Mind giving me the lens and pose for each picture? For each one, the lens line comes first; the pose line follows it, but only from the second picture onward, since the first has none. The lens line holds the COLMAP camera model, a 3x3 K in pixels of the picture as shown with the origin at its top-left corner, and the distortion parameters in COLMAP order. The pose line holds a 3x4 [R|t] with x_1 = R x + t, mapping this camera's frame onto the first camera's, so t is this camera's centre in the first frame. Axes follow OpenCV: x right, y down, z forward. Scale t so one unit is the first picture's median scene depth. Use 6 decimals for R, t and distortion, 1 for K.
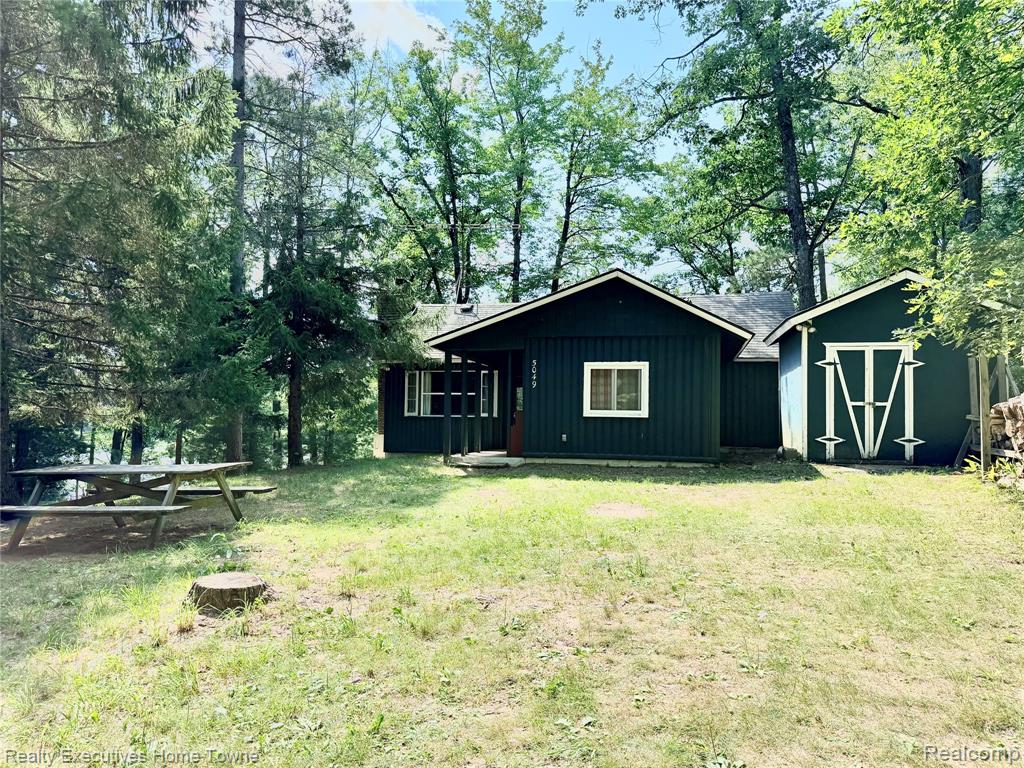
lens RADIAL K [[710.8, 0, 512.0], [0, 710.8, 384.0], [0, 0, 1]] dist [0.152115, -0.260266]
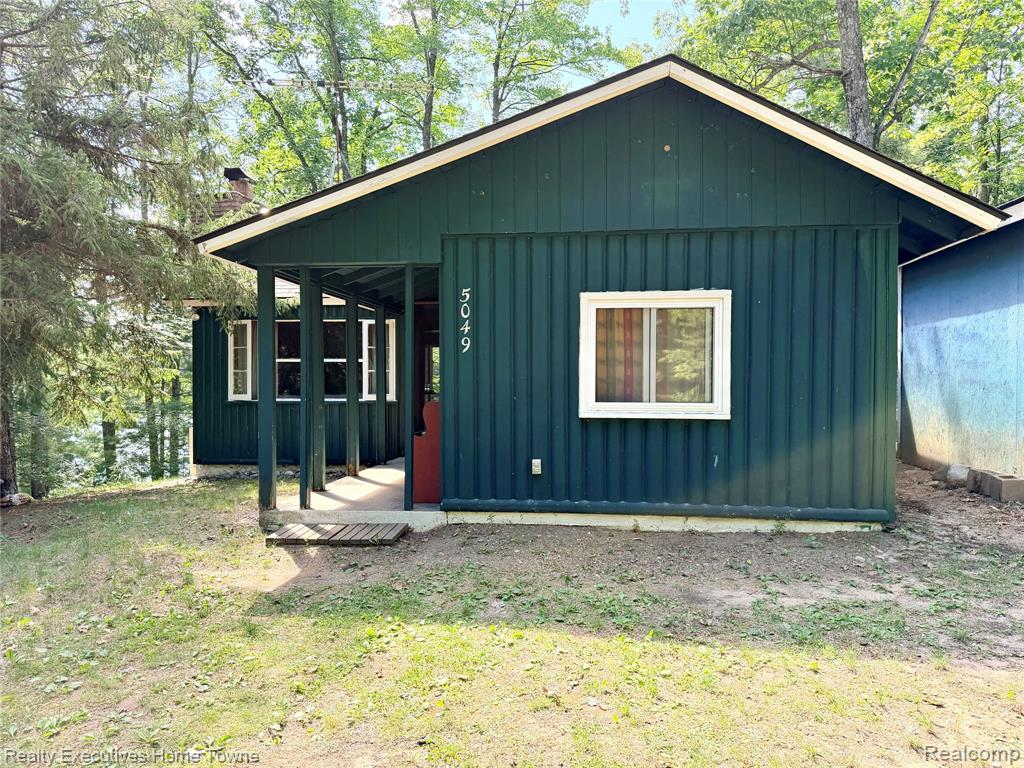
lens RADIAL K [[710.8, 0, 512.0], [0, 710.8, 384.0], [0, 0, 1]] dist [0.152115, -0.260266]
pose [[0.993271, -0.013734, 0.114993, 0.009039], [0.006916, 0.998205, 0.059487, -0.001174], [-0.115603, -0.058291, 0.991584, 0.575027]]
